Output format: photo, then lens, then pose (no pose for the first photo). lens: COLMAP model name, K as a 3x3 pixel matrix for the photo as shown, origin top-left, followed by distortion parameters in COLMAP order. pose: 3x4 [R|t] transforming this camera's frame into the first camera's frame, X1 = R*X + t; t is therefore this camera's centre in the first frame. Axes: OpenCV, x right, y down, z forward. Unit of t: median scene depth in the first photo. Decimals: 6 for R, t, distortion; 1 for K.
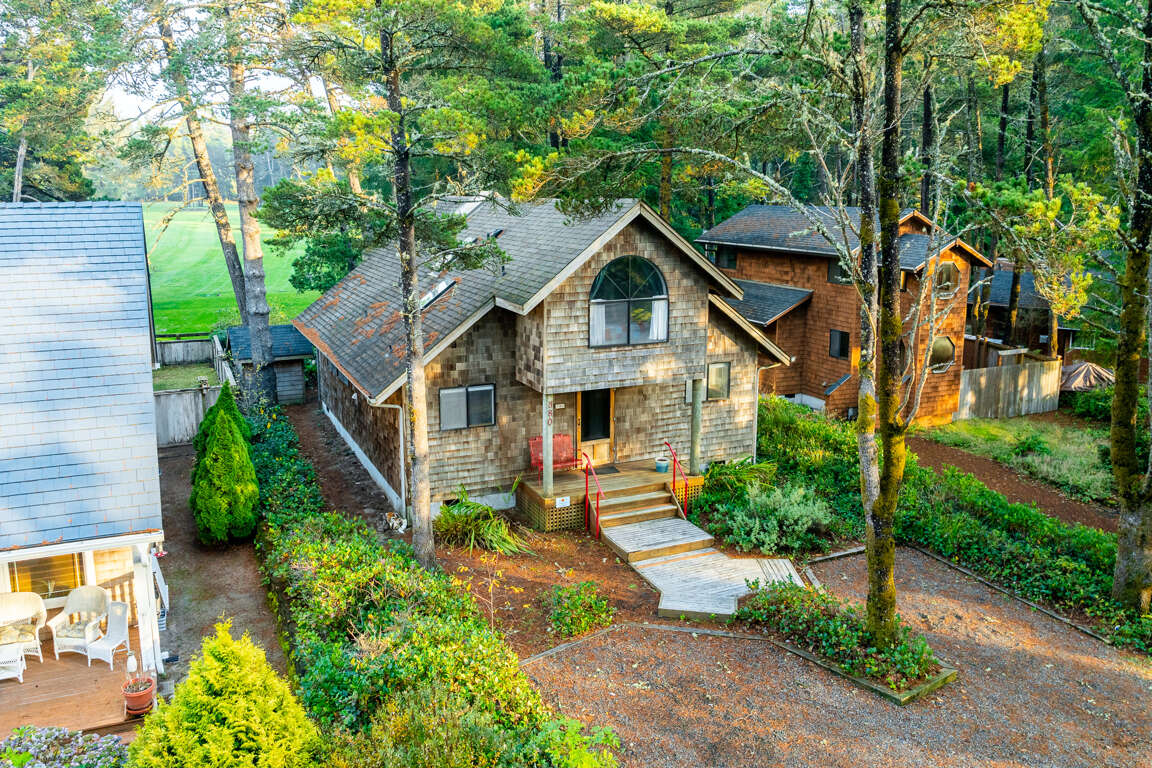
lens RADIAL K [[922.0, 0, 553.3], [0, 922.0, 357.0], [0, 0, 1]] dist [-0.012442, -0.003453]
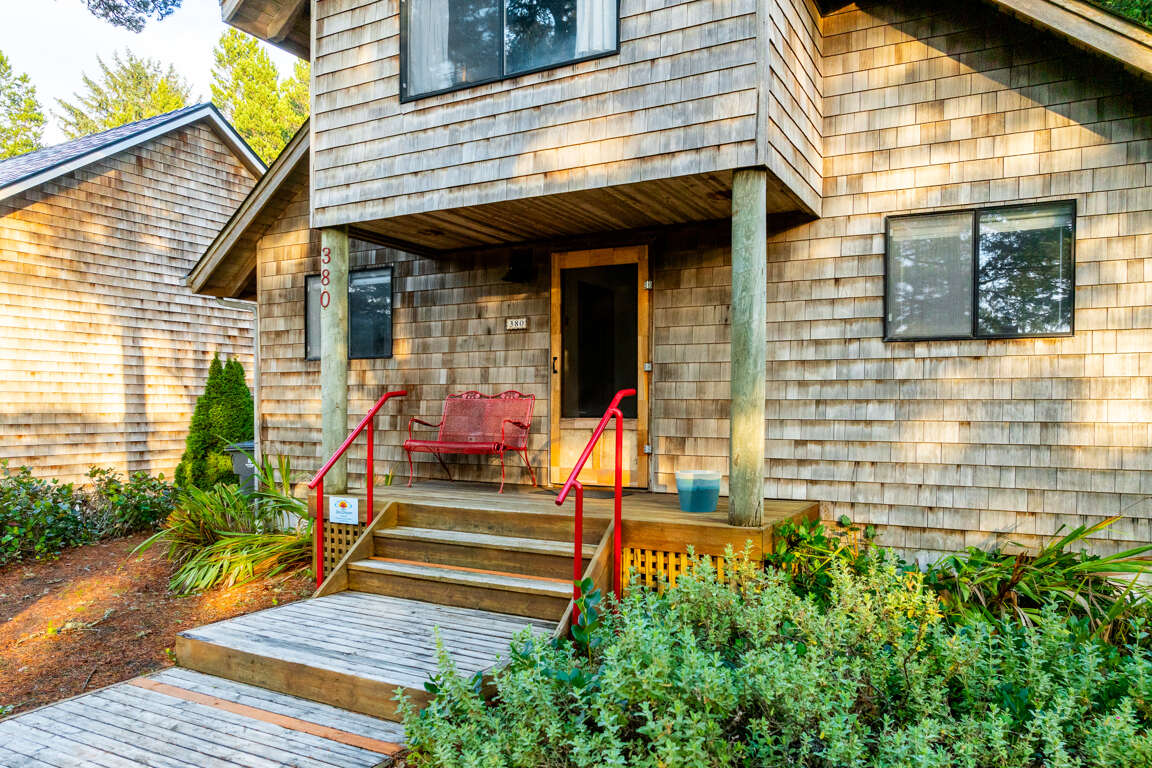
lens RADIAL K [[810.3, 0, 578.9], [0, 810.3, 430.2], [0, 0, 1]] dist [-0.025391, -0.002987]
pose [[0.612822, 0.025186, -0.789819, 0.335004], [-0.152308, 0.984516, -0.086782, 0.135879], [0.775404, 0.173478, 0.607169, 0.846760]]
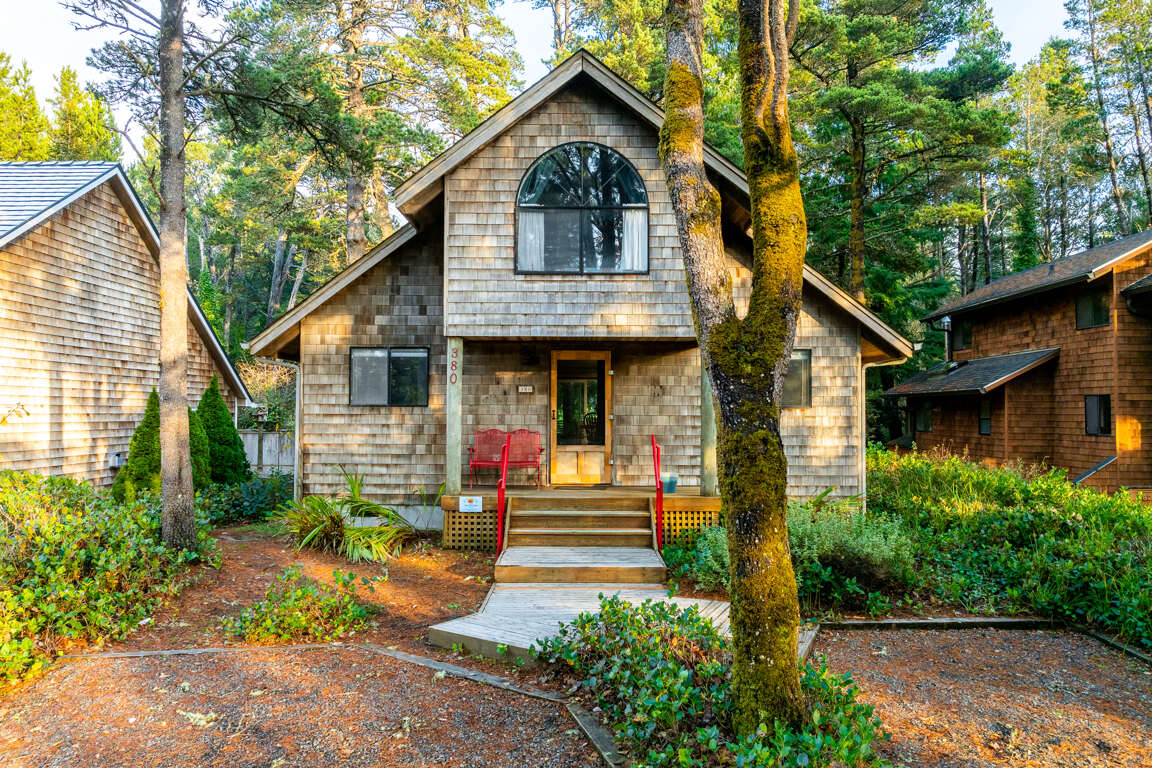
lens RADIAL K [[822.5, 0, 576.0], [0, 822.5, 384.0], [0, 0, 1]] dist [-0.026322, -0.003783]
pose [[0.914741, -0.009335, -0.403933, 0.312899], [-0.079784, 0.975875, -0.203229, 0.183544], [0.396085, 0.218129, 0.891928, 0.474879]]
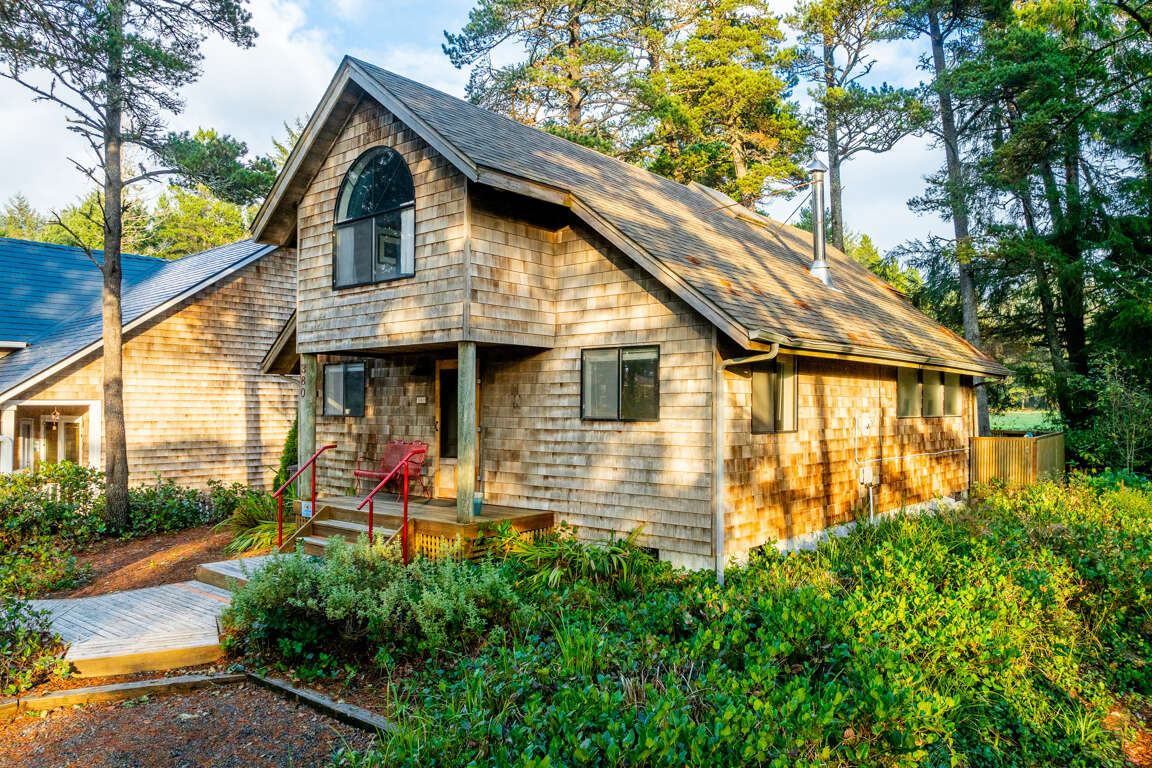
lens RADIAL K [[815.2, 0, 575.2], [0, 815.2, 401.1], [0, 0, 1]] dist [-0.008882, -0.003049]
pose [[0.431708, -0.007044, -0.901986, 0.653135], [-0.172090, 0.980959, -0.090026, 0.094617], [0.885445, 0.194088, 0.422276, 0.883891]]
